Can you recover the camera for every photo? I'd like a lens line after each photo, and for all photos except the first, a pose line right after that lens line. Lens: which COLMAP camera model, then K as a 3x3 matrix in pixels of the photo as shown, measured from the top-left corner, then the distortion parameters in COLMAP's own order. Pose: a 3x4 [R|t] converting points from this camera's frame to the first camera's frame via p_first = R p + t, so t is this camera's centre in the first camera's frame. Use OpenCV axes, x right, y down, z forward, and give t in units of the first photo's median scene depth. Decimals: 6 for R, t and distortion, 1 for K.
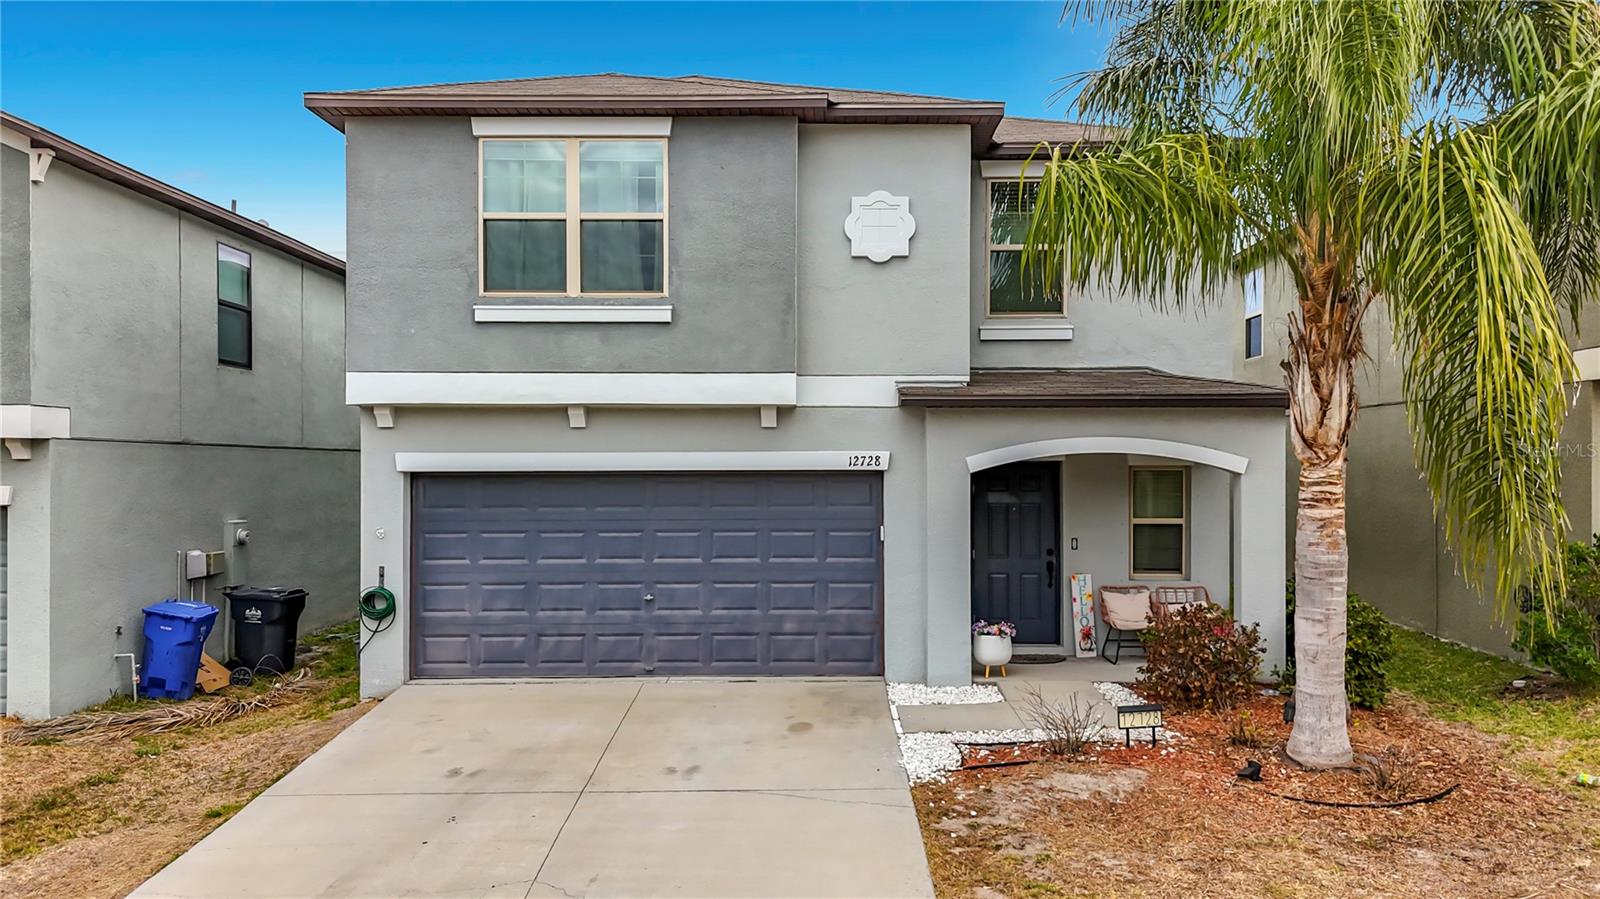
lens RADIAL K [[1163.7, 0, 774.9], [0, 1163.7, 453.9], [0, 0, 1]] dist [0.066396, -0.061484]
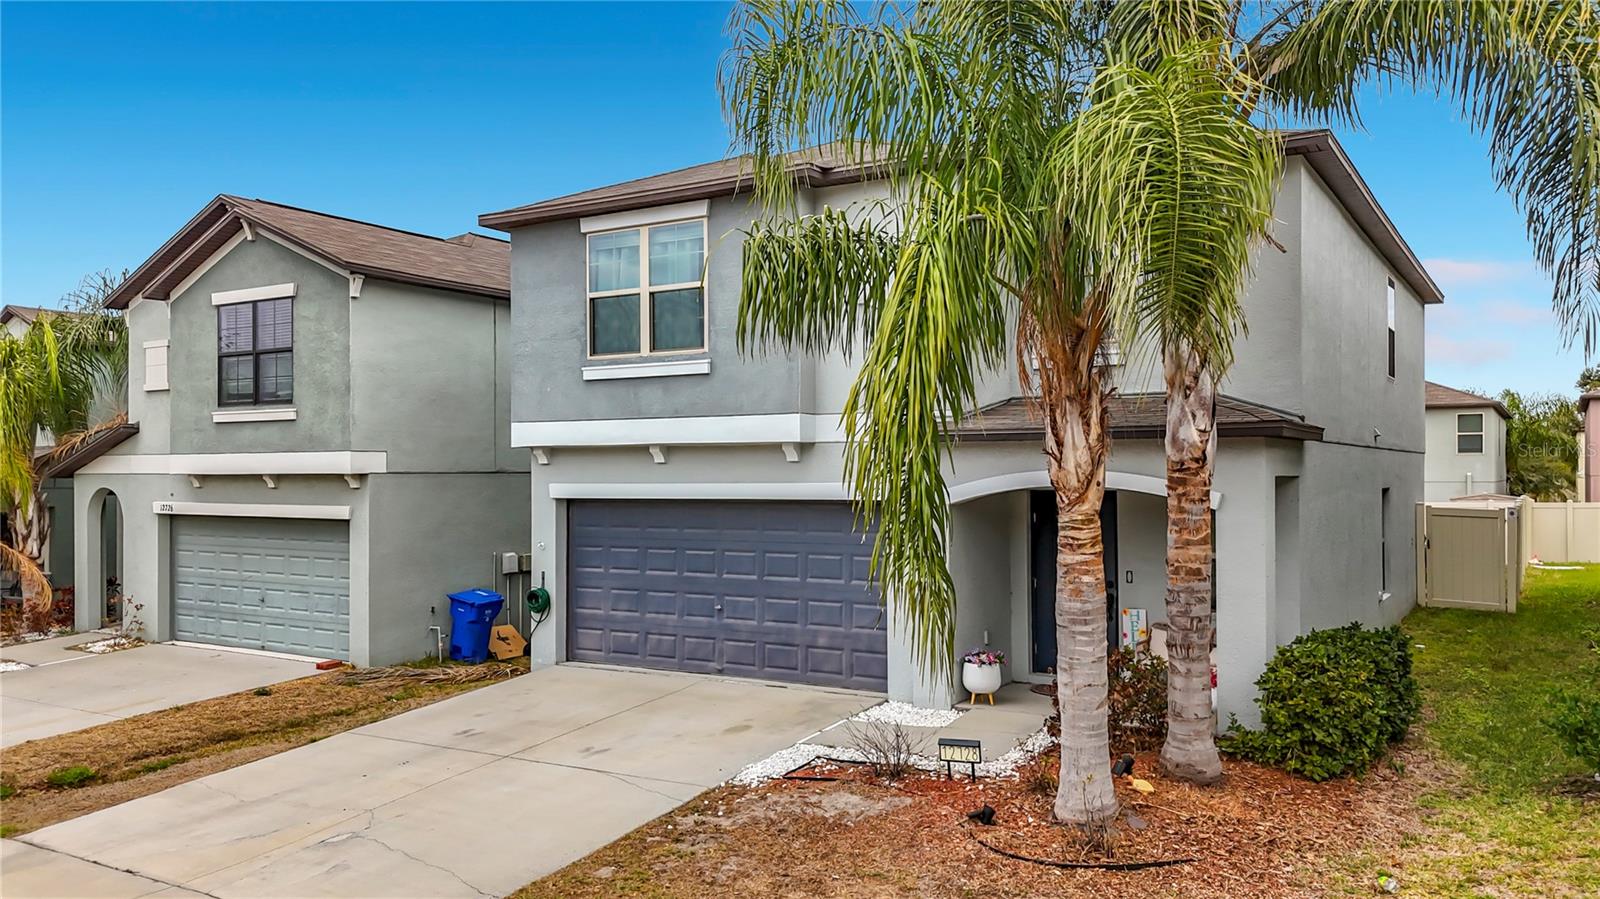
lens RADIAL K [[1141.9, 0, 800.0], [0, 1141.9, 449.5], [0, 0, 1]] dist [0.093195, -0.129176]
pose [[0.863939, -0.012957, -0.503429, 0.557763], [0.010186, 0.999914, -0.008254, -0.025486], [0.503493, 0.002003, 0.863997, 0.050308]]
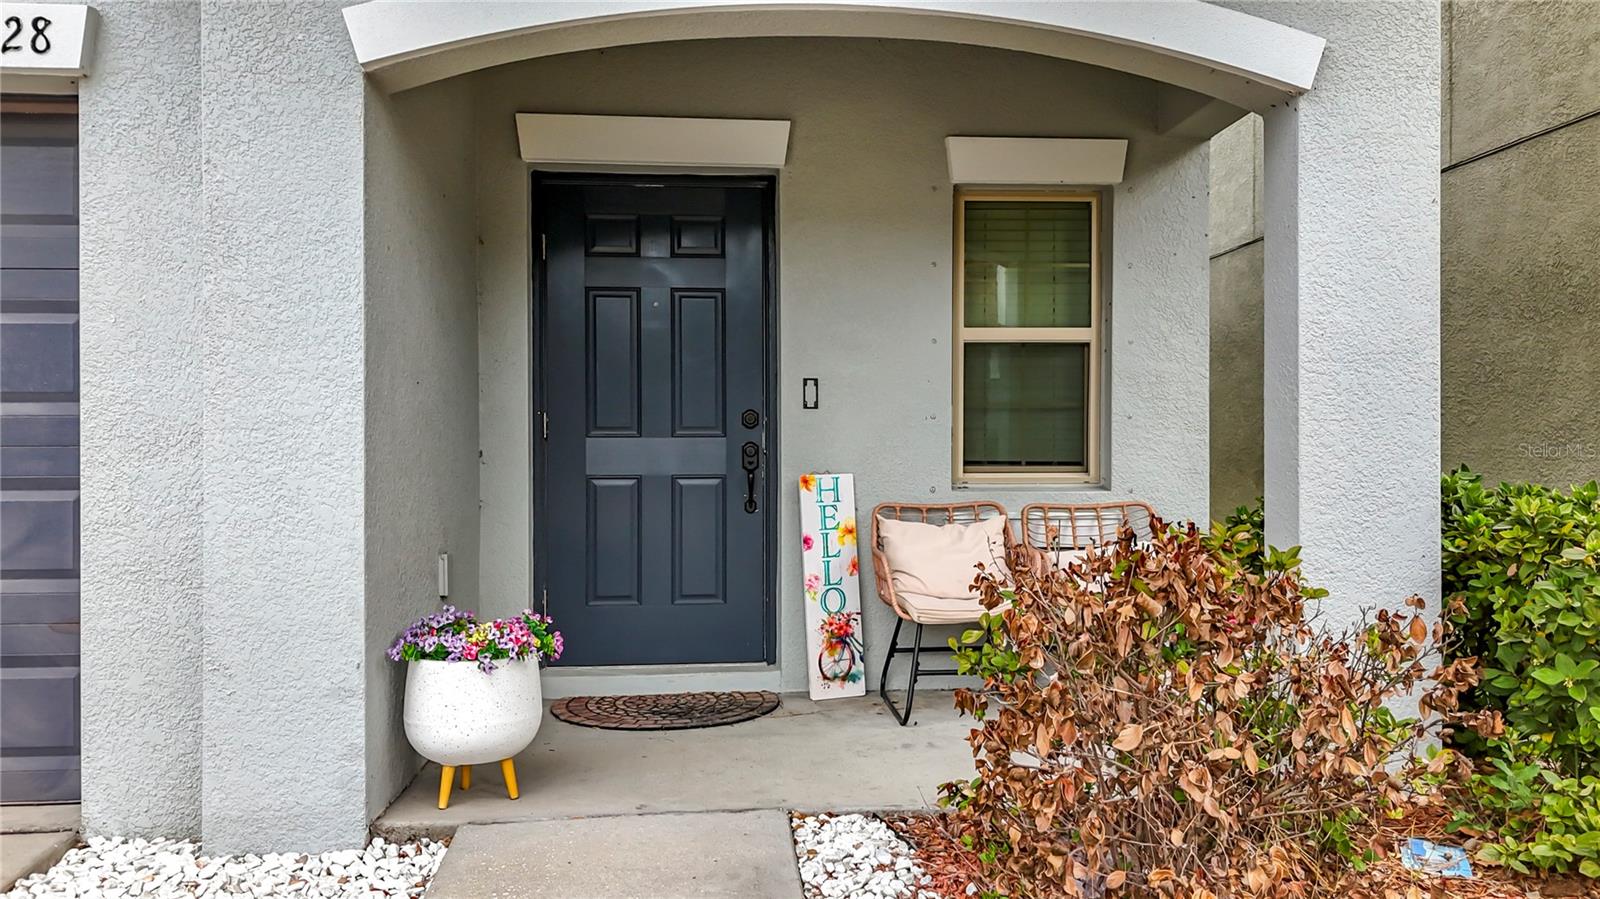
lens RADIAL K [[1163.7, 0, 774.9], [0, 1163.7, 453.9], [0, 0, 1]] dist [0.066396, -0.061484]
pose [[0.995155, -0.004445, 0.098219, 0.232361], [0.002768, 0.999848, 0.017200, 0.100094], [-0.098281, -0.016845, 0.995016, 0.703847]]
